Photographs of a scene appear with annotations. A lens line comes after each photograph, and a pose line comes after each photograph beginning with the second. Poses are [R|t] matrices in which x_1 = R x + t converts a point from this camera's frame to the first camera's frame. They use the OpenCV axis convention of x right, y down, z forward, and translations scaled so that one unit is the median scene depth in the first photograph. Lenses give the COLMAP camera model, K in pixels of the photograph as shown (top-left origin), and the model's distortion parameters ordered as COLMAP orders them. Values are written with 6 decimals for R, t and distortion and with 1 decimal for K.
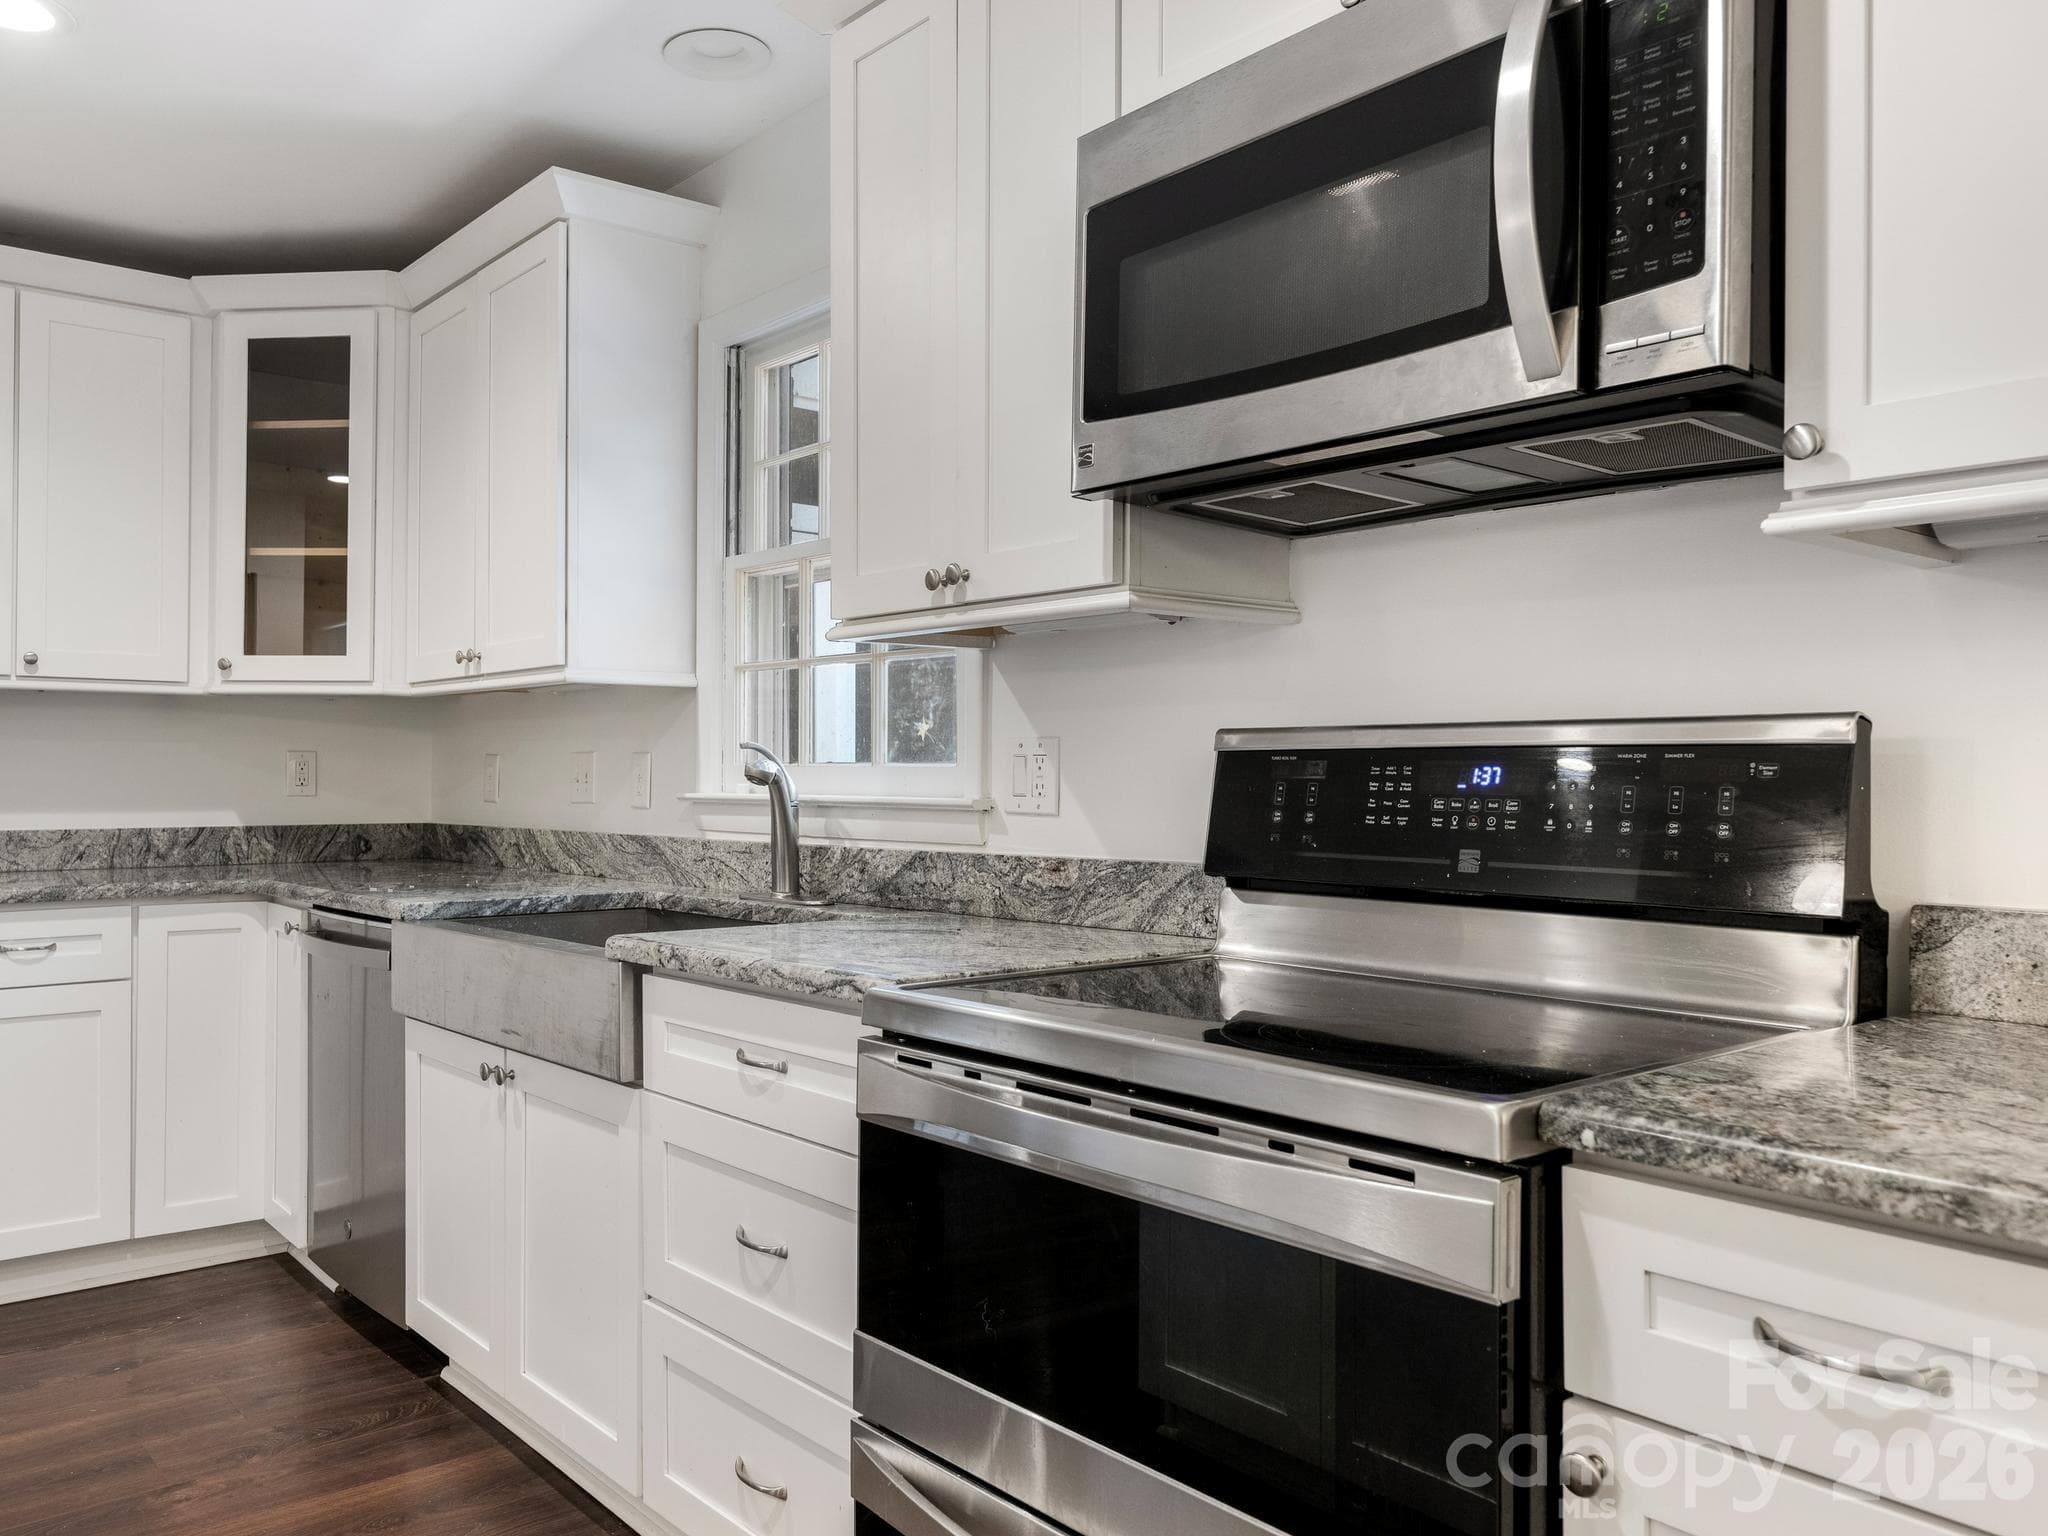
lens RADIAL K [[1546.8, 0, 1021.4], [0, 1546.8, 769.4], [0, 0, 1]] dist [-0.001155, 0.001398]
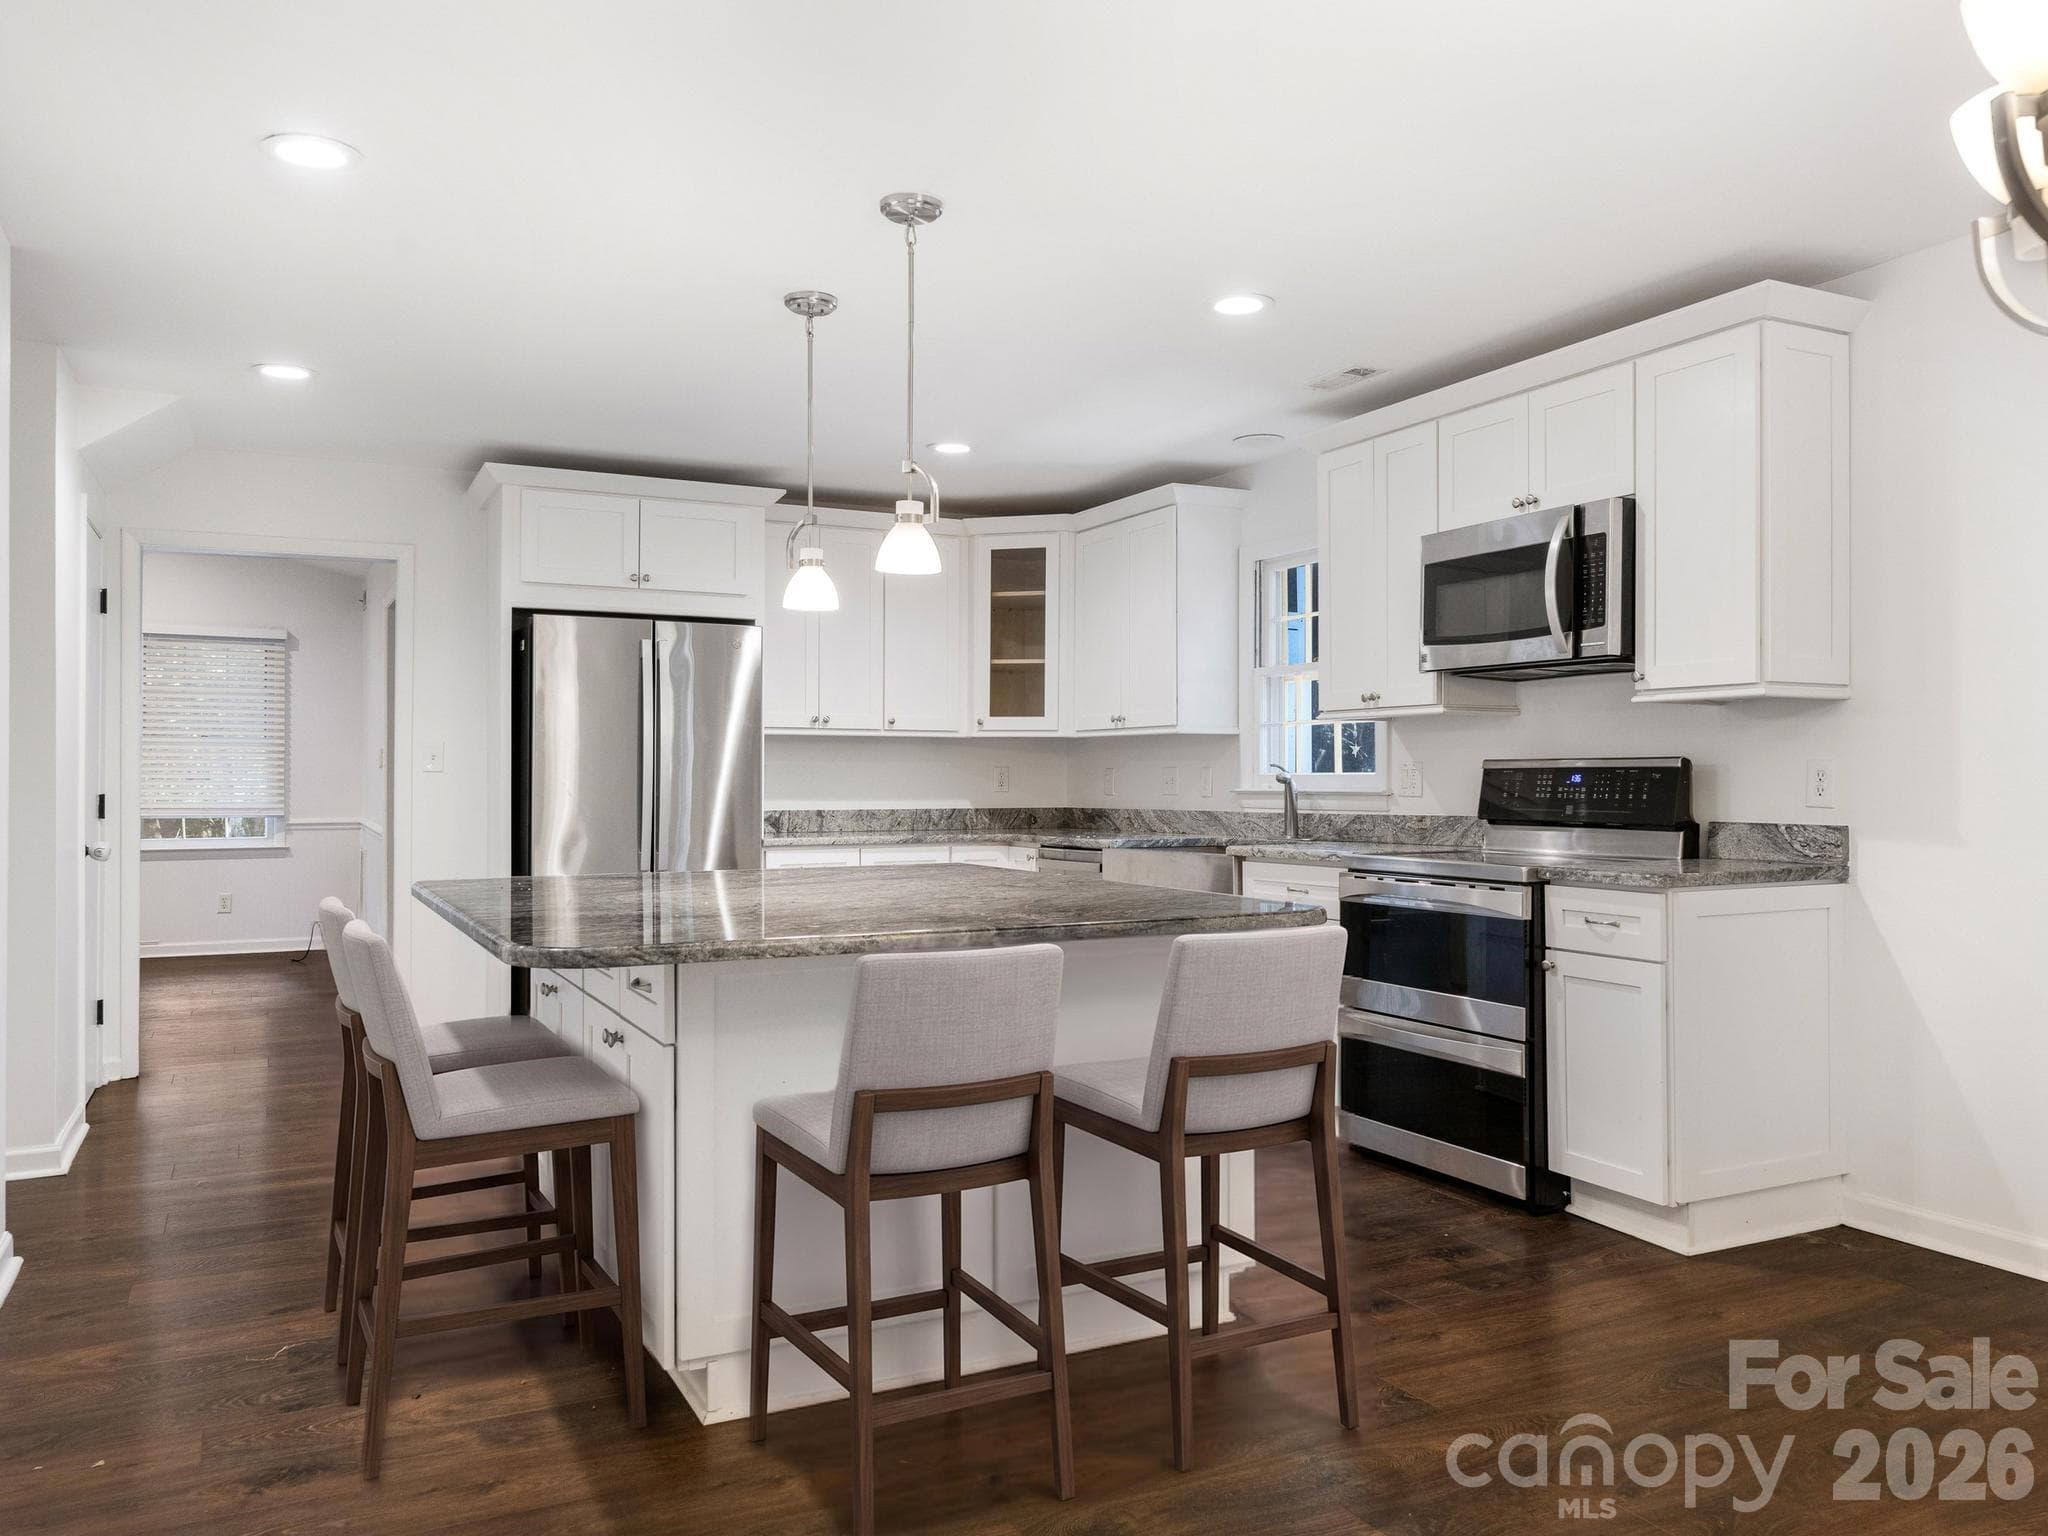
lens RADIAL K [[1546.8, 0, 1029.4], [0, 1546.8, 765.1], [0, 0, 1]] dist [-0.001155, 0.001398]
pose [[0.965521, -0.004591, -0.260283, 0.051999], [0.002794, 0.999970, -0.007275, -0.001198], [0.260309, 0.006297, 0.965505, -1.170403]]
